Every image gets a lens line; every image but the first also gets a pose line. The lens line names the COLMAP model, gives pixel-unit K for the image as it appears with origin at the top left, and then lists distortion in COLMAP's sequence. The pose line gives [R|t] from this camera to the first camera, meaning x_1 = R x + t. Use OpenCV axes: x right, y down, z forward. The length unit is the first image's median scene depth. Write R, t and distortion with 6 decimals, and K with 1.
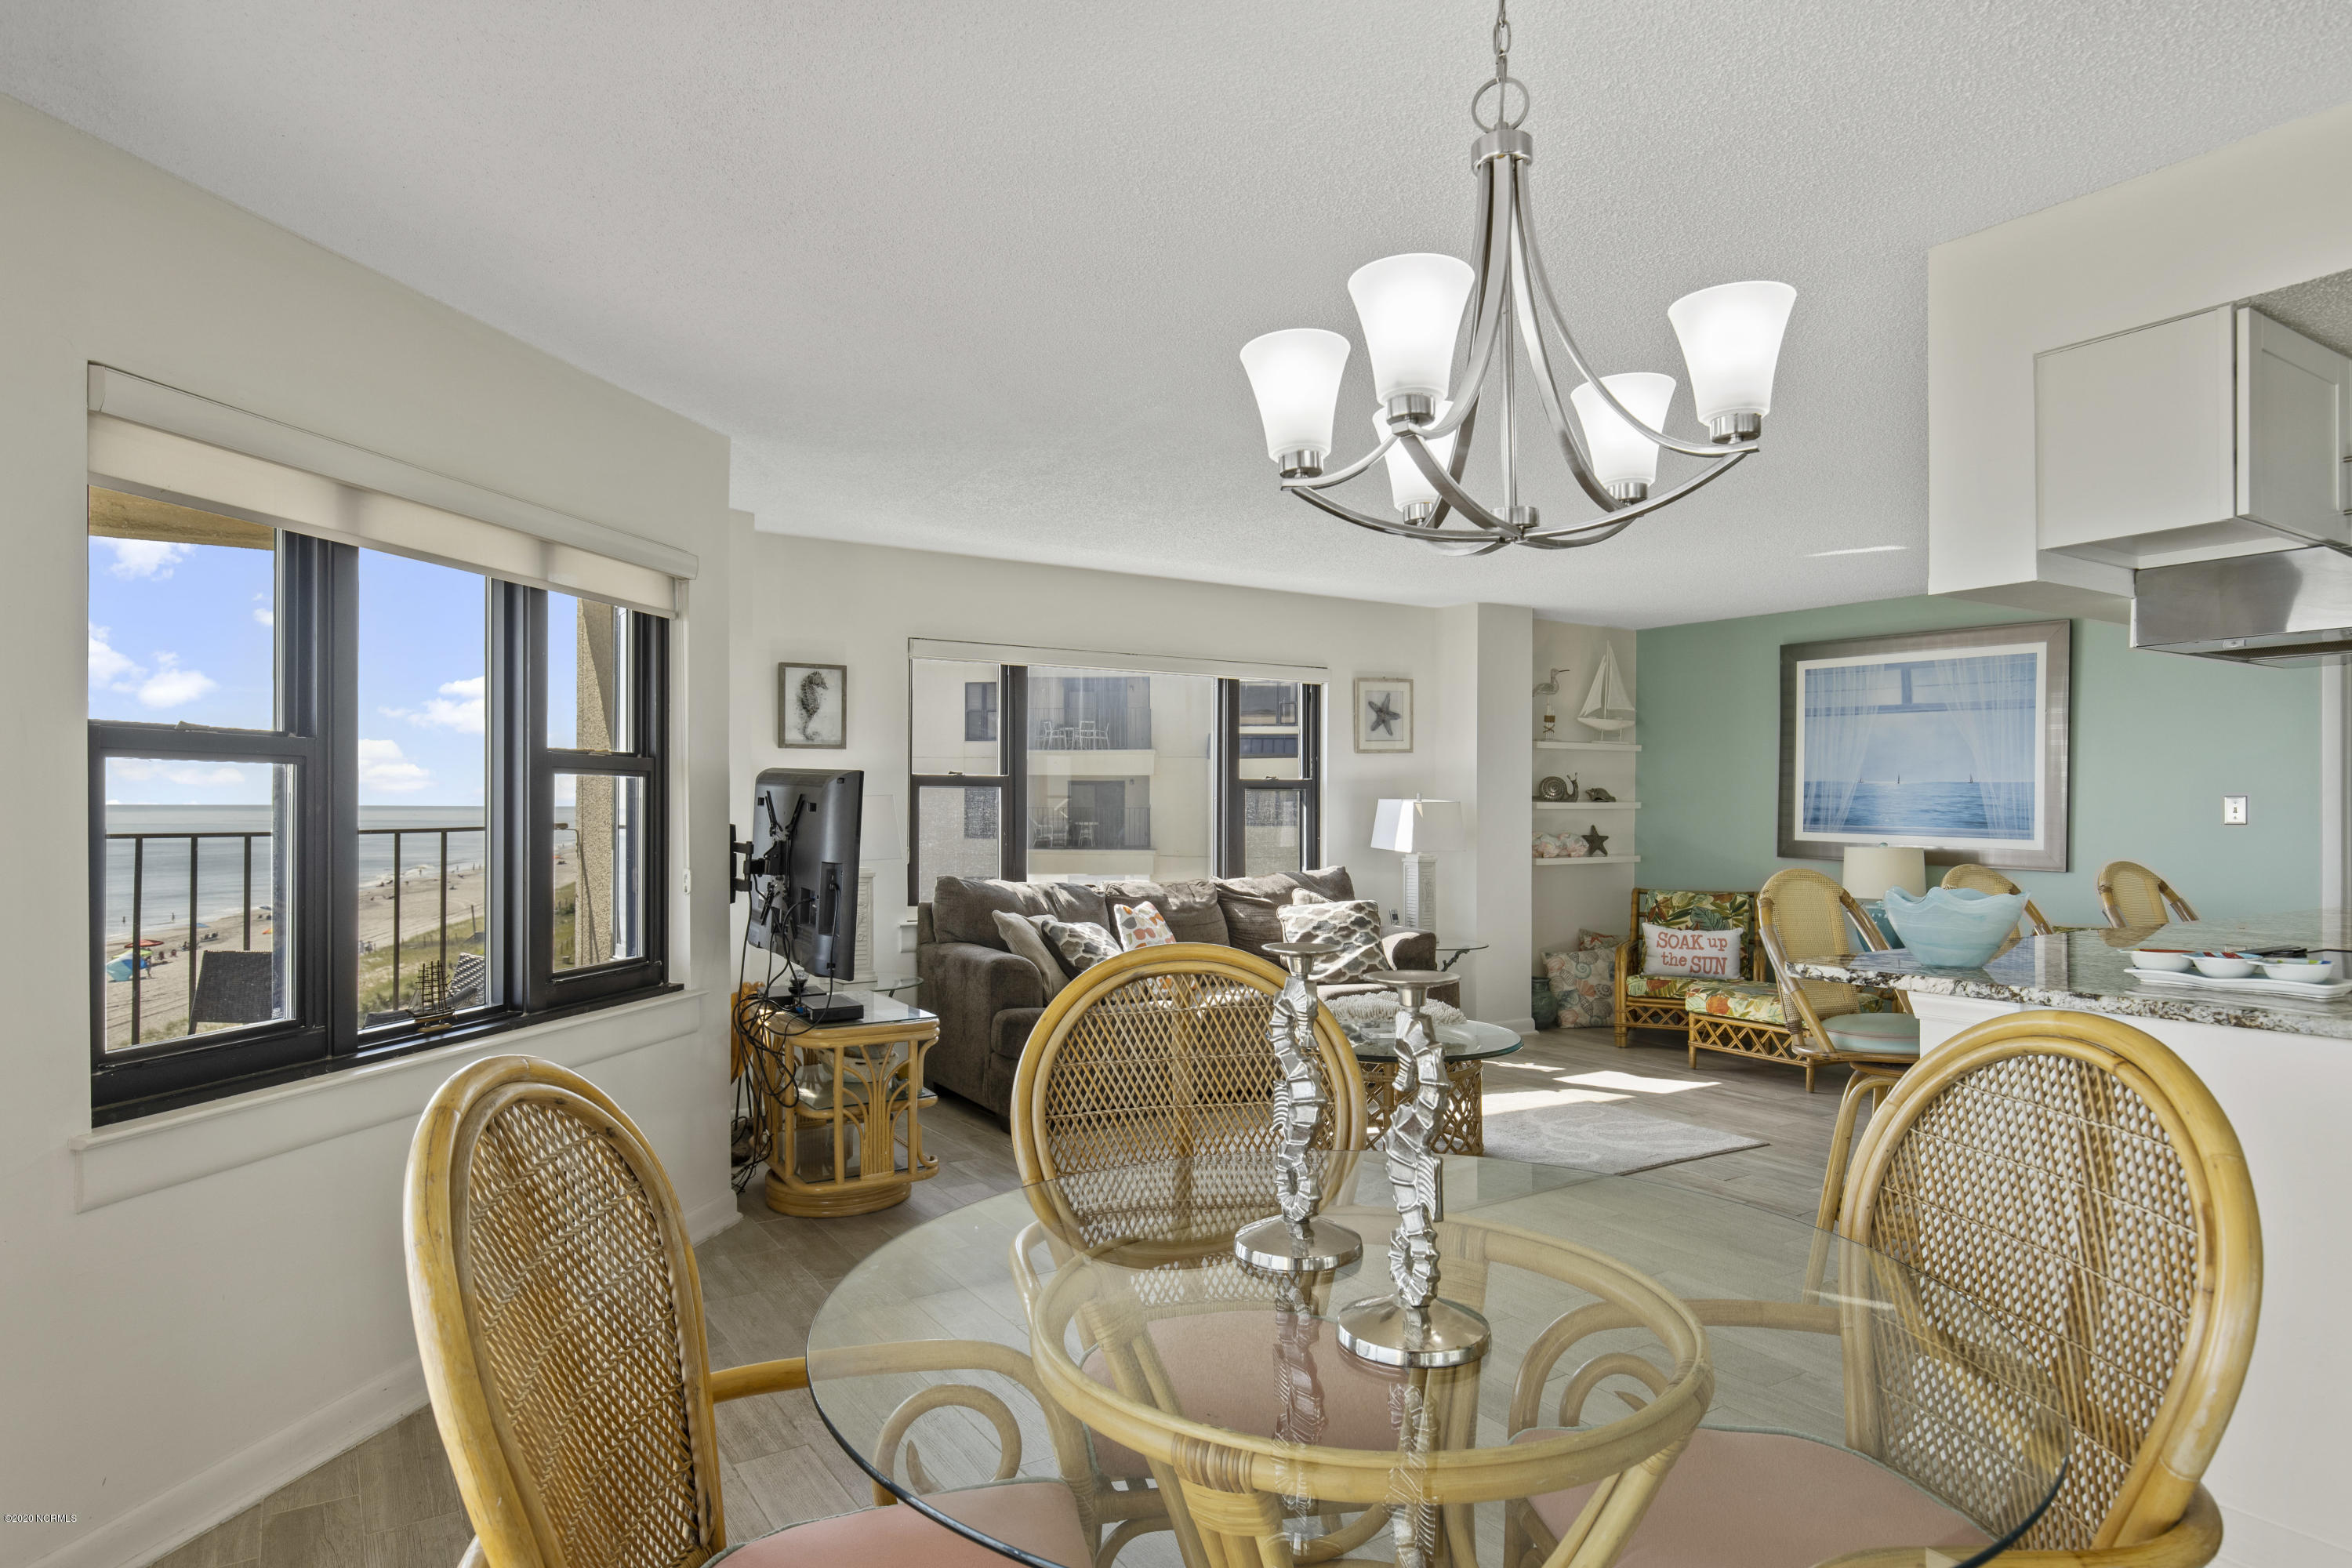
lens RADIAL K [[1369.1, 0, 1162.3], [0, 1369.1, 811.2], [0, 0, 1]] dist [-0.002558, -0.003330]
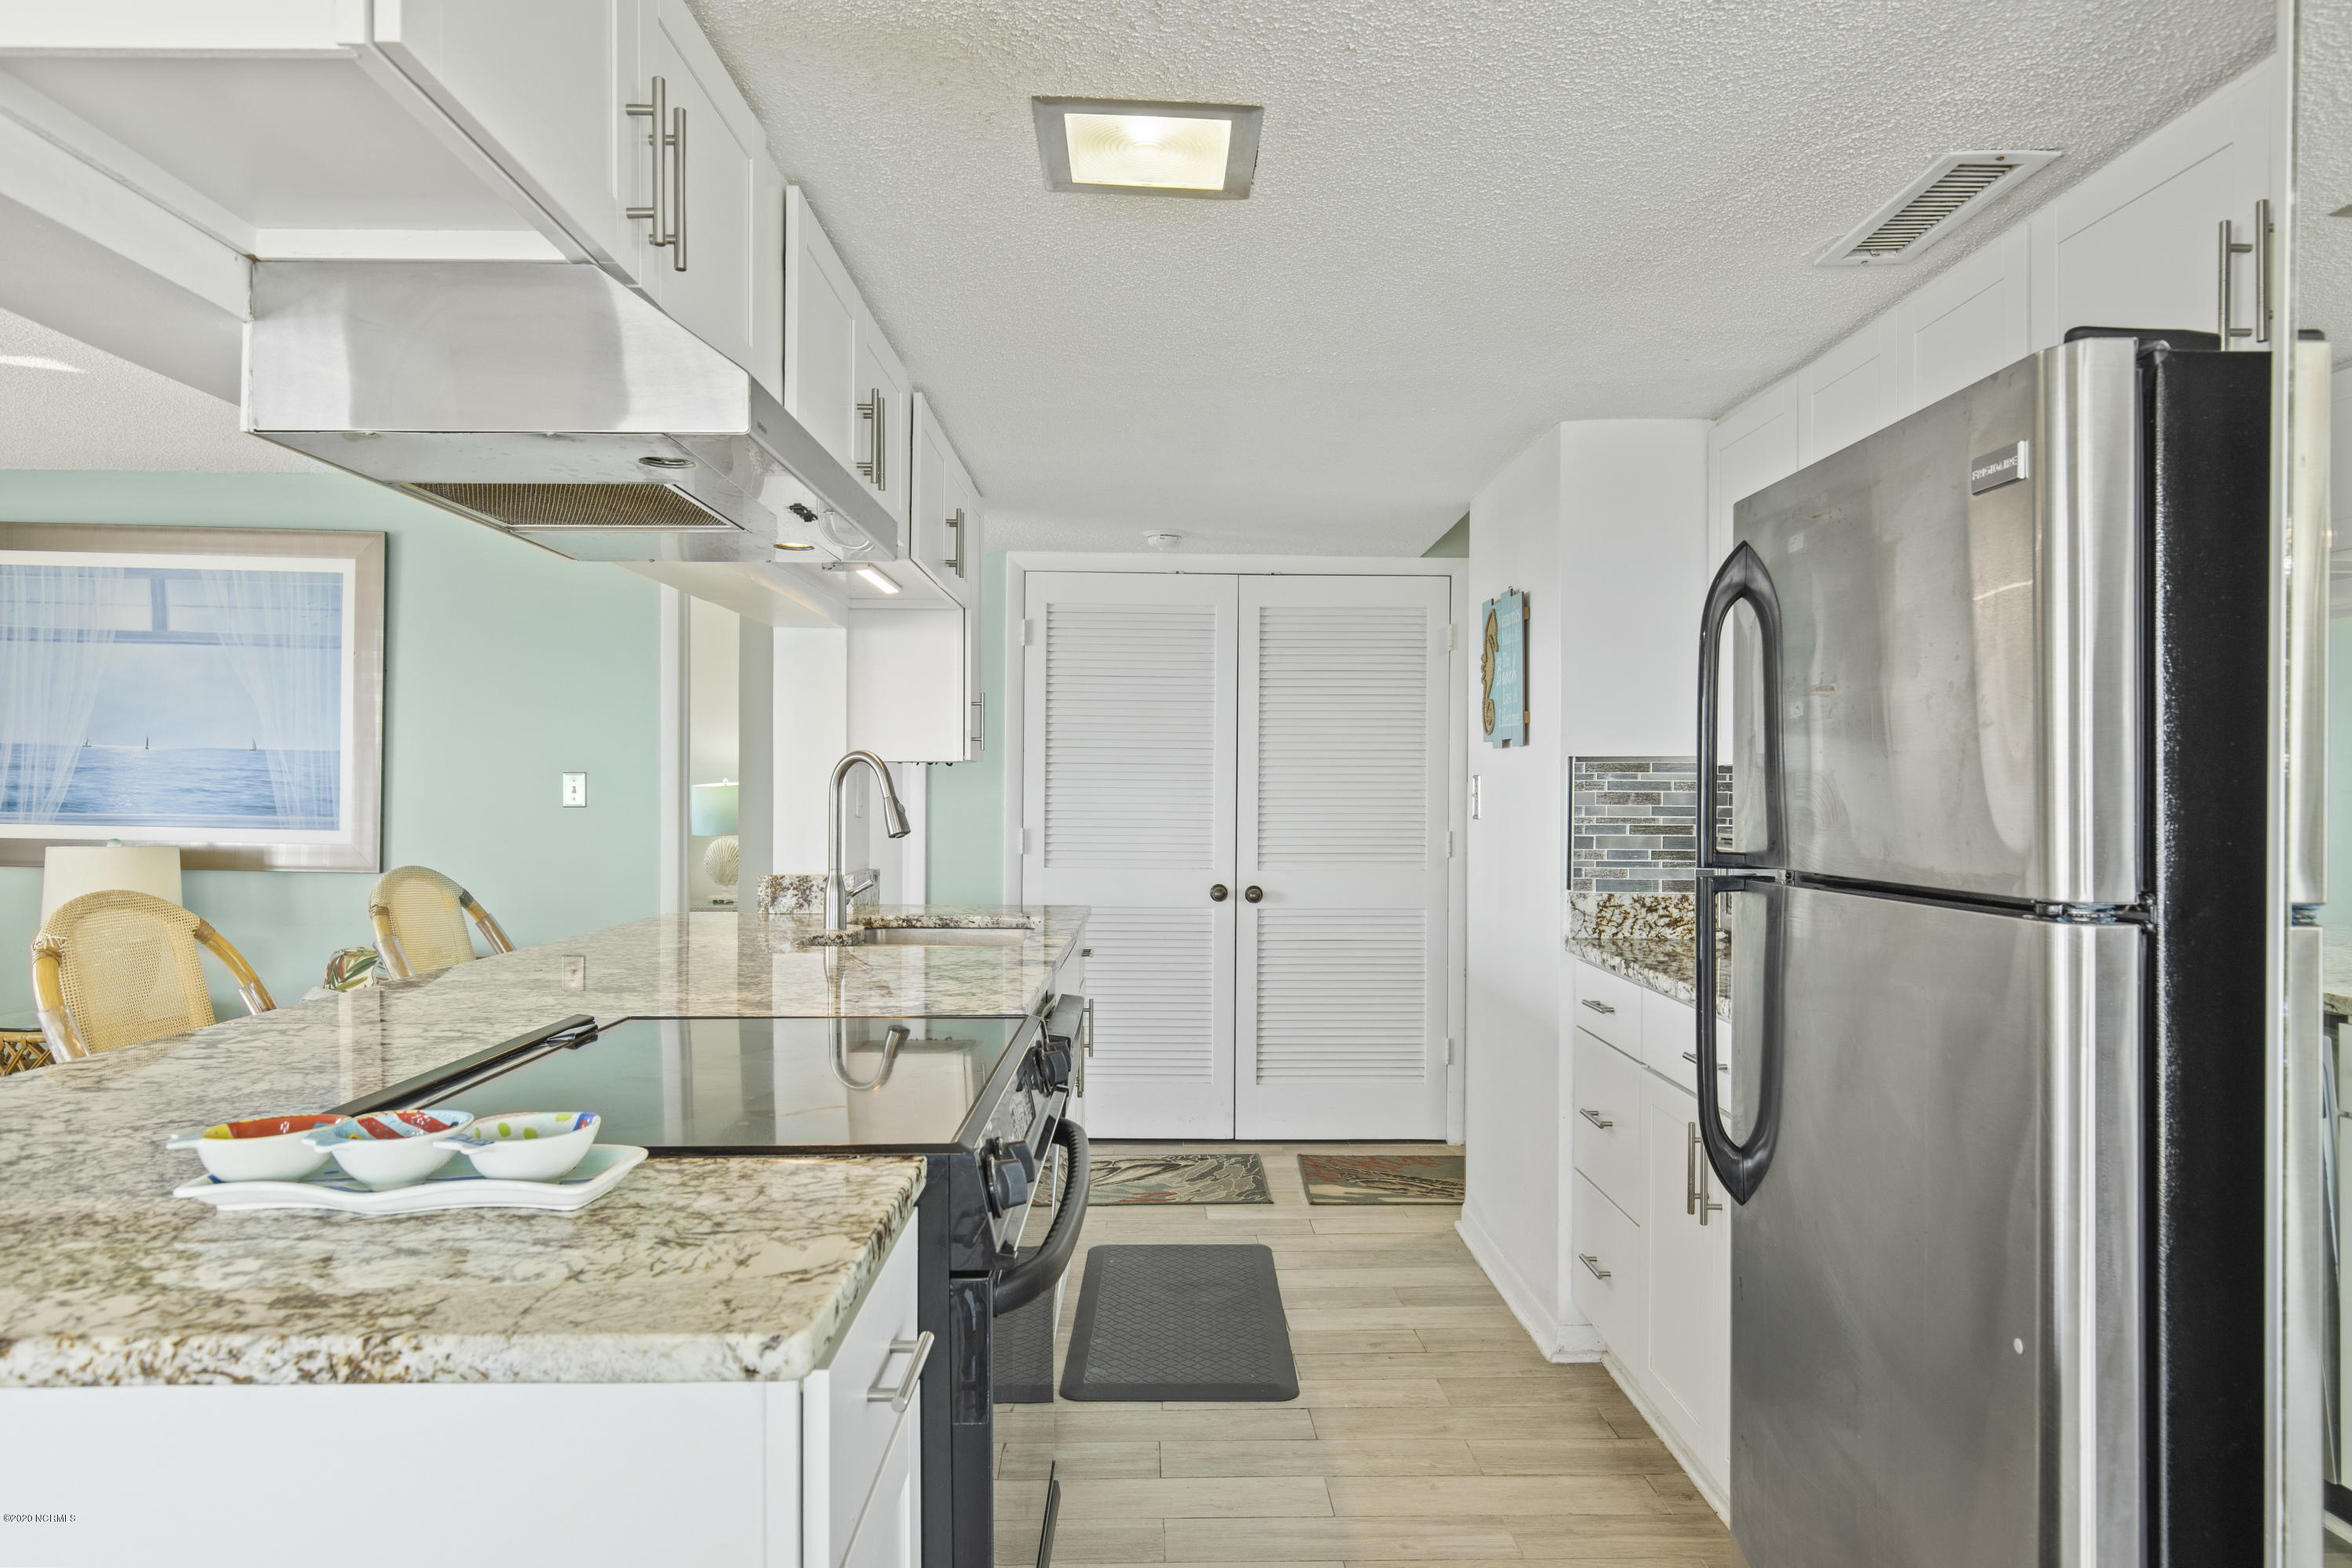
lens RADIAL K [[1505.0, 0, 1188.8], [0, 1505.0, 784.5], [0, 0, 1]] dist [0.004719, 0.001408]
pose [[0.517553, 0.002846, 0.855647, 0.180630], [-0.000549, 0.999995, -0.002994, -0.001187], [-0.855651, 0.001080, 0.517552, 0.193494]]
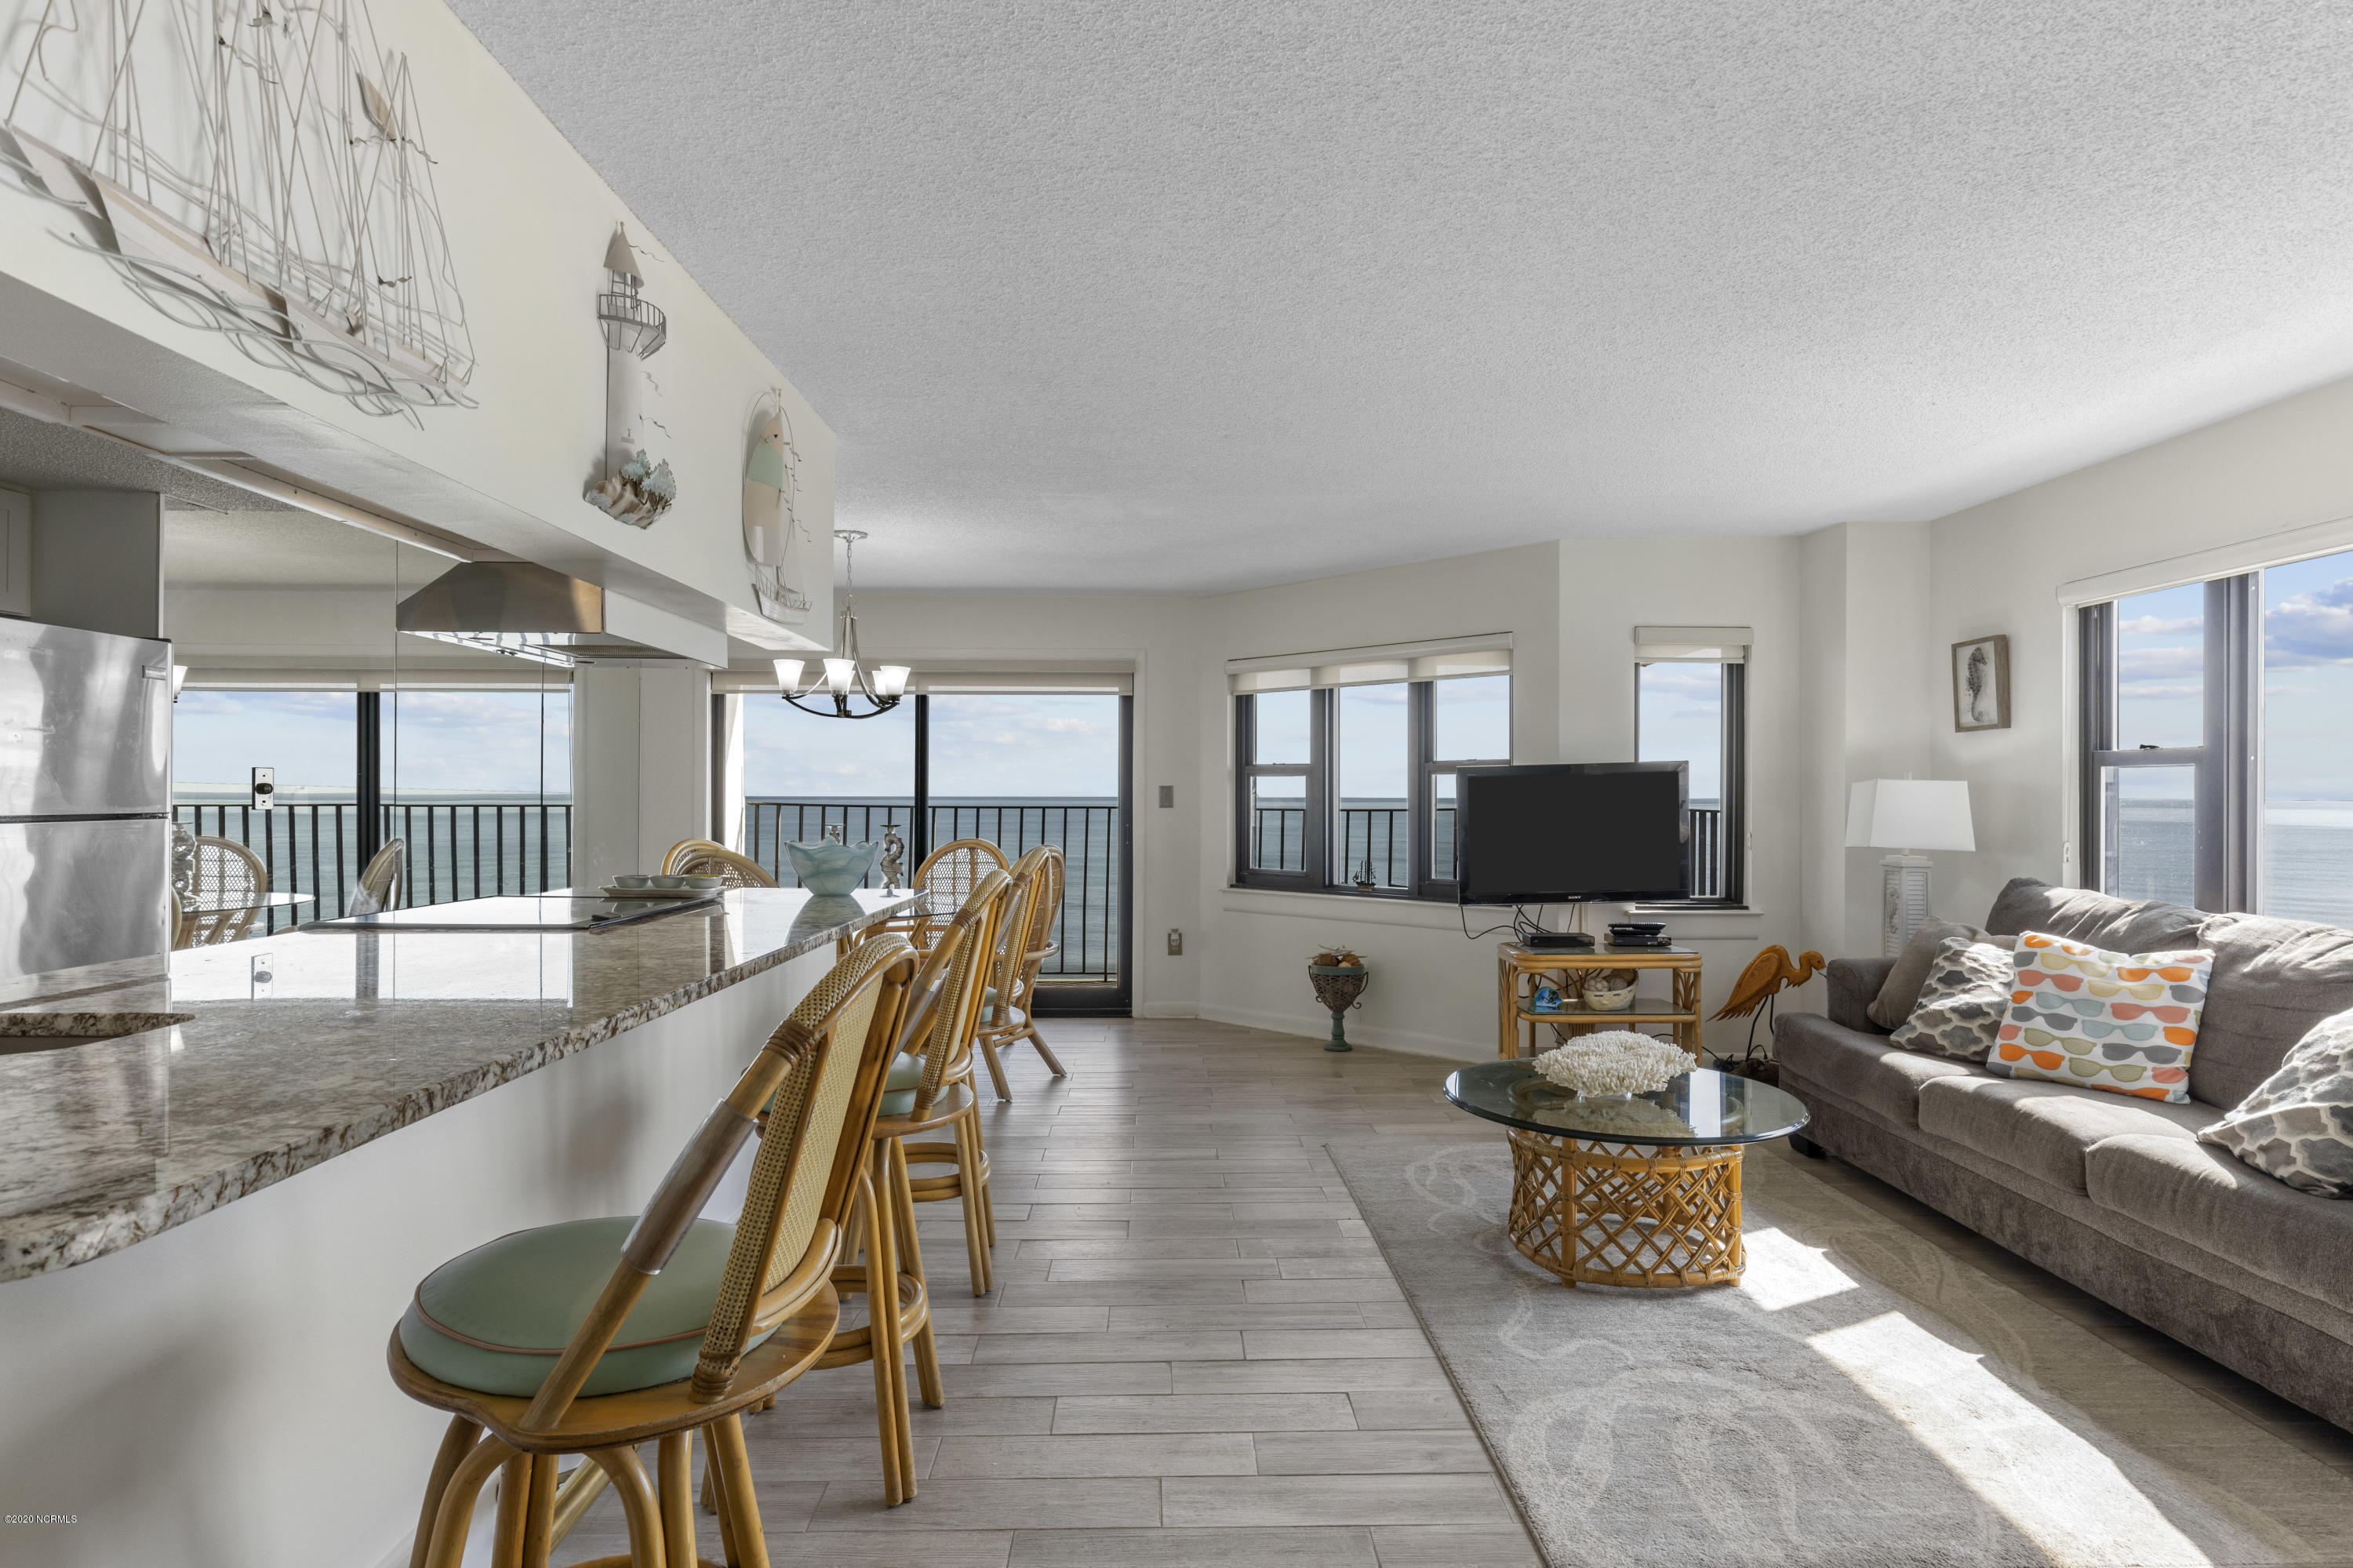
lens RADIAL K [[1232.8, 0, 1186.2], [0, 1232.8, 792.0], [0, 0, 1]] dist [-0.000661, 0.001079]
pose [[-0.514522, -0.006728, -0.857451, 0.629665], [-0.008114, 0.999963, -0.002977, 0.002388], [0.857439, 0.005426, -0.514557, 0.830681]]
